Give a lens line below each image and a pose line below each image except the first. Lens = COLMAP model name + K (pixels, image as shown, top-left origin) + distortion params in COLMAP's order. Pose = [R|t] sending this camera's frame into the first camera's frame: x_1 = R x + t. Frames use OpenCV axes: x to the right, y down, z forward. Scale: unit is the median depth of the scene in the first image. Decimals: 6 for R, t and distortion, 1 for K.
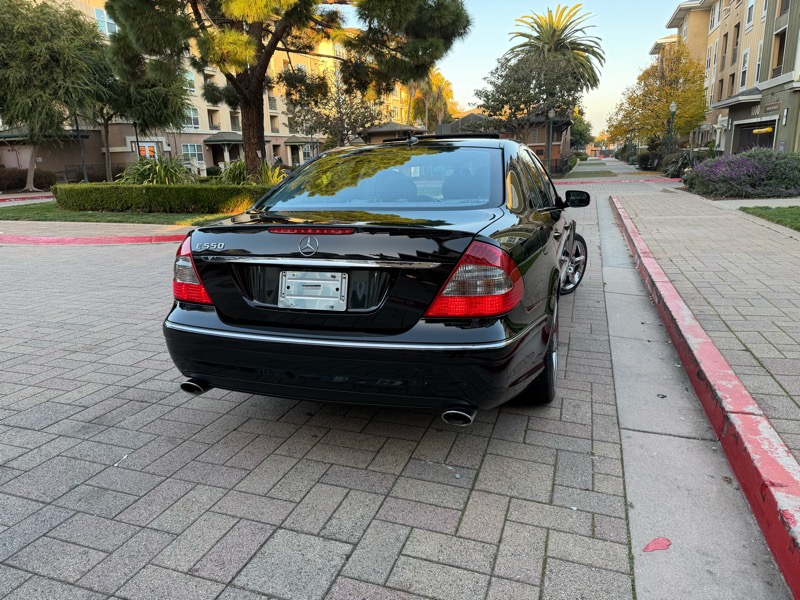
lens RADIAL K [[558.7, 0, 397.5], [0, 558.7, 292.4], [0, 0, 1]] dist [0.049434, -0.061237]
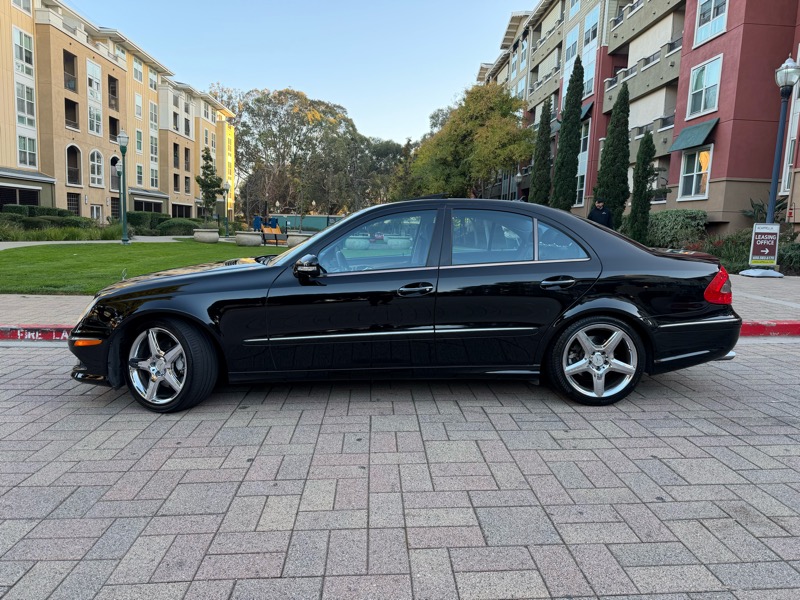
lens RADIAL K [[558.7, 0, 397.5], [0, 558.7, 292.4], [0, 0, 1]] dist [0.049434, -0.061237]
pose [[-0.360283, -0.087862, 0.928696, -0.154879], [0.196909, 0.965959, 0.167778, -0.047586], [-0.911824, 0.243316, -0.330718, 0.241637]]
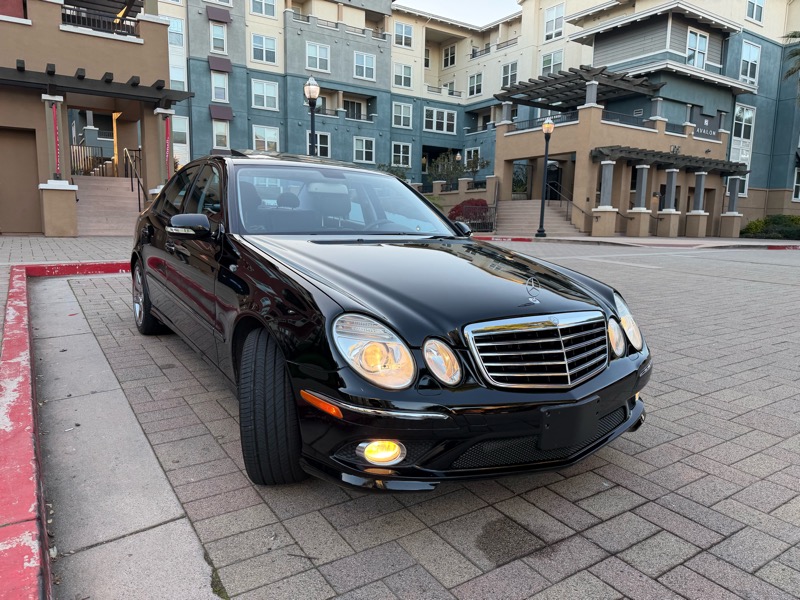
lens RADIAL K [[559.2, 0, 395.0], [0, 559.2, 298.7], [0, 0, 1]] dist [0.039223, -0.048924]
pose [[-0.617329, 0.128804, -0.776089, 0.128087], [-0.185178, 0.934996, 0.302474, -0.061482], [0.764601, 0.330441, -0.553349, 0.293038]]
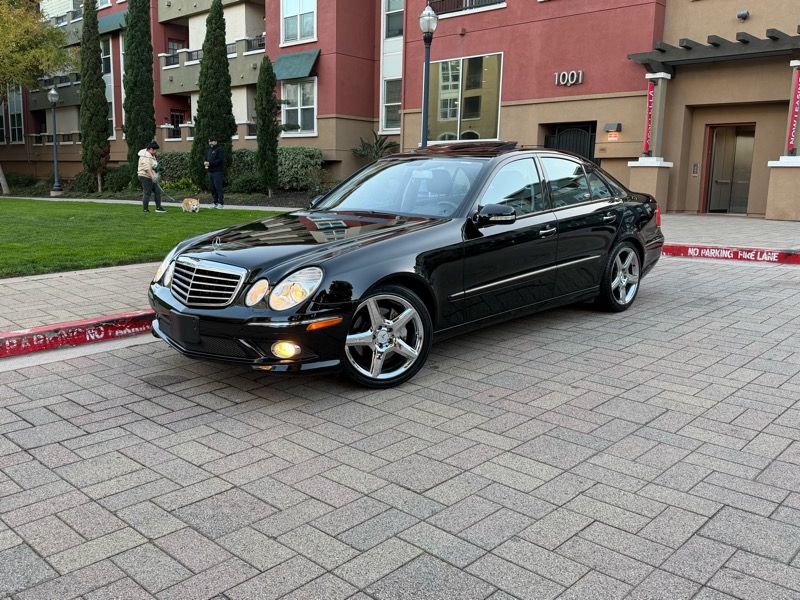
lens RADIAL K [[701.4, 0, 399.8], [0, 701.4, 289.5], [0, 0, 1]] dist [0.144170, -0.269087]
pose [[-0.905430, -0.050519, 0.421478, -0.068415], [0.109595, 0.931412, 0.347075, -0.084686], [-0.410103, 0.360444, -0.837792, 0.389907]]
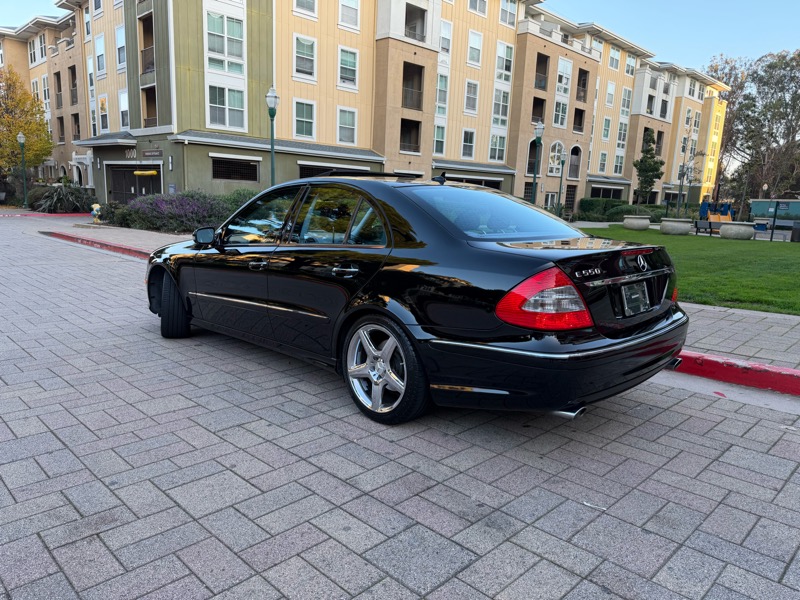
lens RADIAL K [[556.3, 0, 400.0], [0, 556.3, 300.0], [0, 0, 1]] dist [0.044604, -0.053187]
pose [[0.443802, -0.115638, 0.888632, -0.141872], [0.158949, 0.986073, 0.048935, -0.013728], [-0.881916, 0.119529, 0.456002, 0.081490]]
